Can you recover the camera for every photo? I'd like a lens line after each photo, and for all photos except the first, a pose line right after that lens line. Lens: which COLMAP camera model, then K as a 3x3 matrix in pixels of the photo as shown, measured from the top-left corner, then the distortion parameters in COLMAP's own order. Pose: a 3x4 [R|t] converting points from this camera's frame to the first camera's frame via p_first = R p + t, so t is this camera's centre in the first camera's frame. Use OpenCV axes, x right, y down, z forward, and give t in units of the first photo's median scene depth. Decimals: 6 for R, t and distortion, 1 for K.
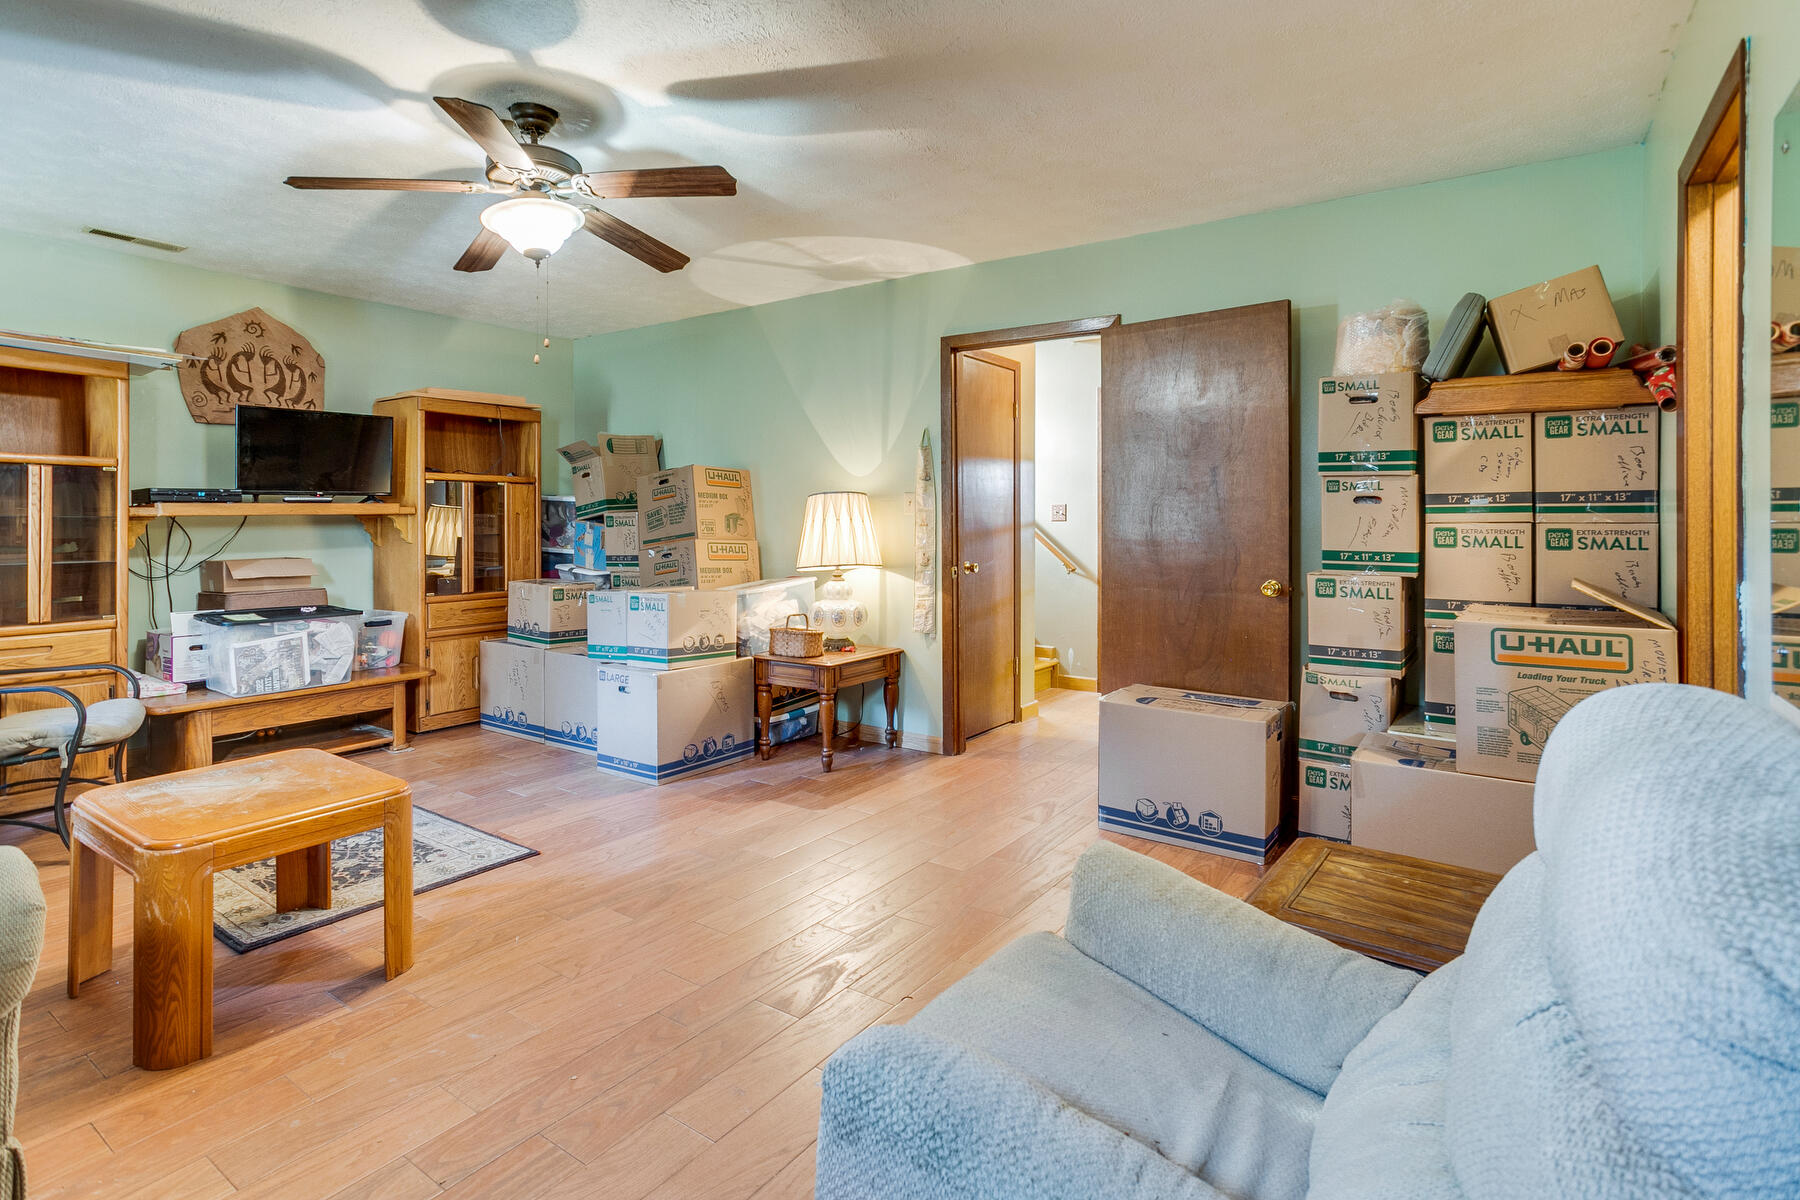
lens RADIAL K [[880.5, 0, 903.8], [0, 880.5, 581.0], [0, 0, 1]] dist [-0.040577, 0.034905]
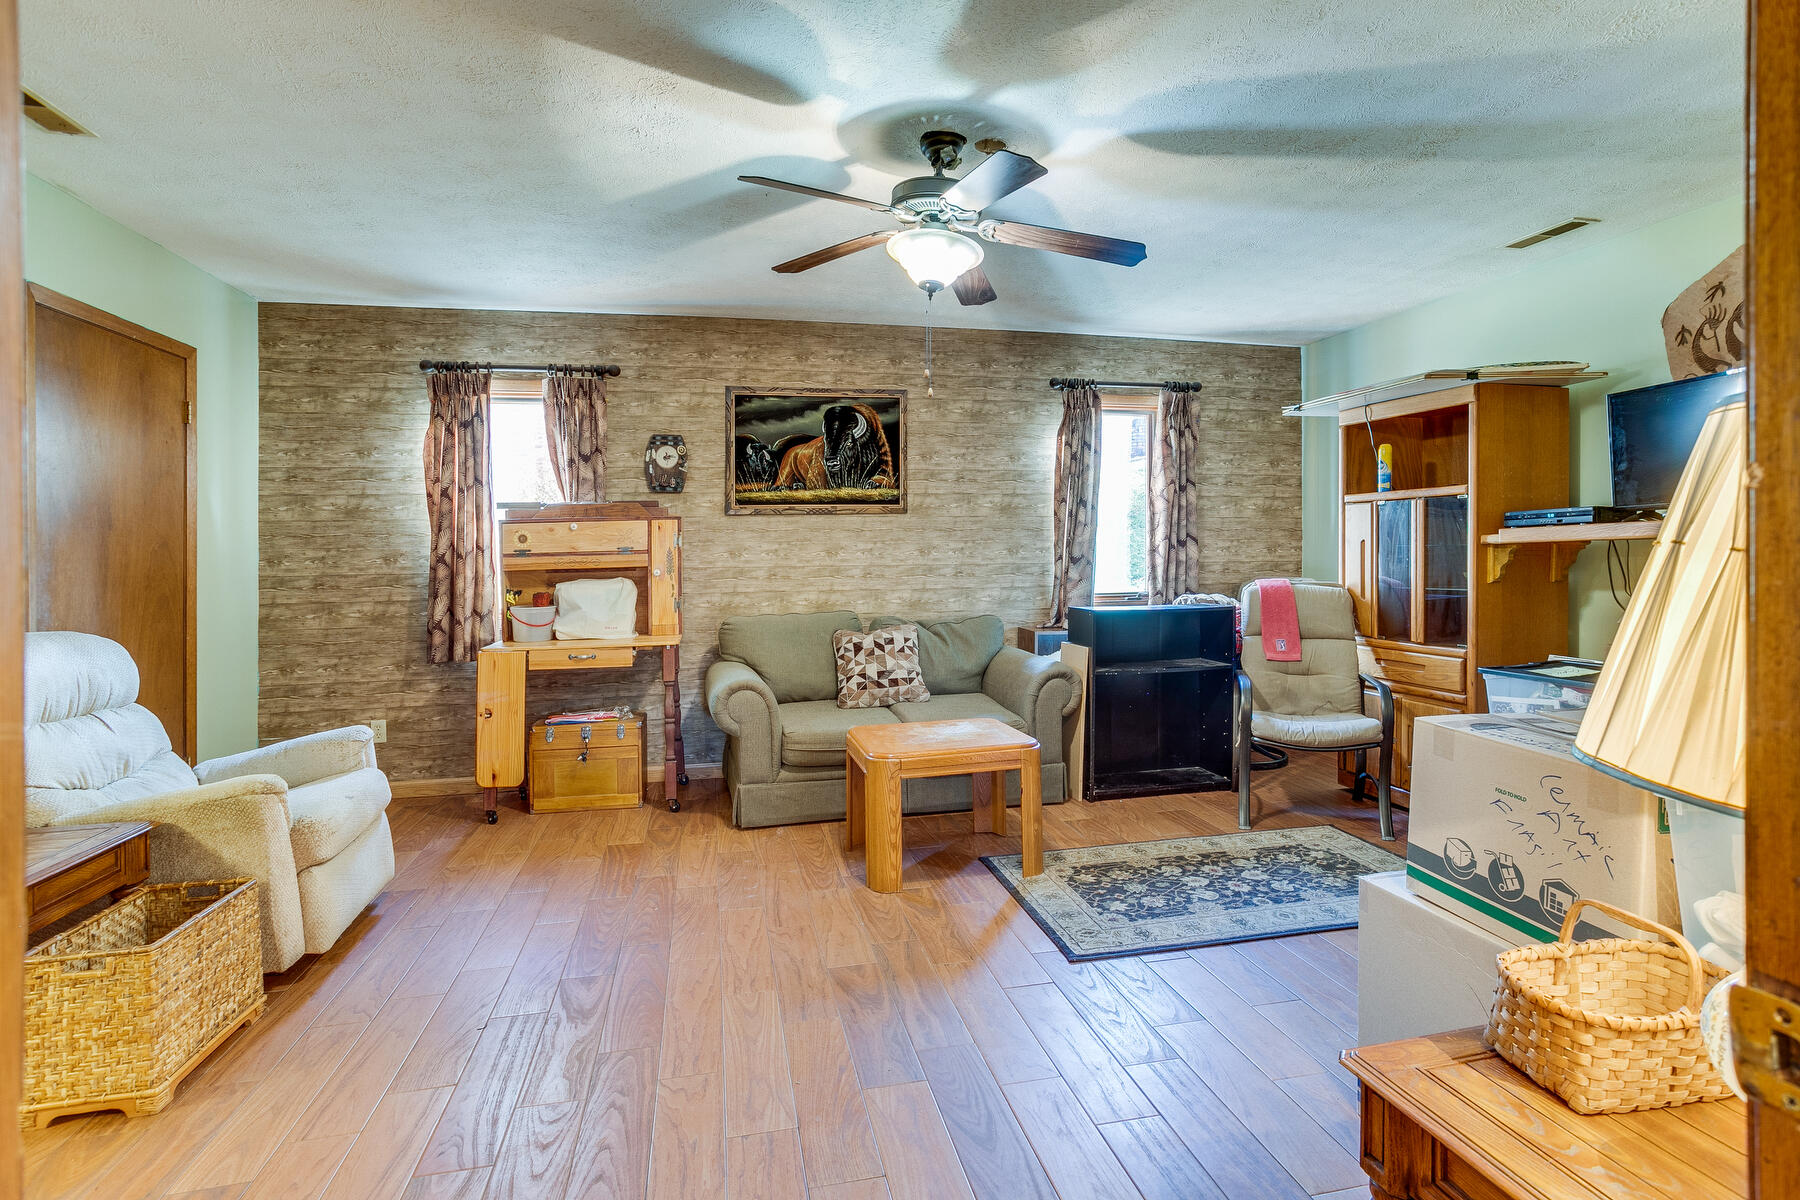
lens RADIAL K [[890.2, 0, 896.0], [0, 890.2, 546.2], [0, 0, 1]] dist [-0.001450, -0.000021]
pose [[-0.684504, 0.000531, -0.729009, 0.263625], [-0.040532, 0.998425, 0.038785, -0.087791], [0.727881, 0.056097, -0.683405, 1.269313]]
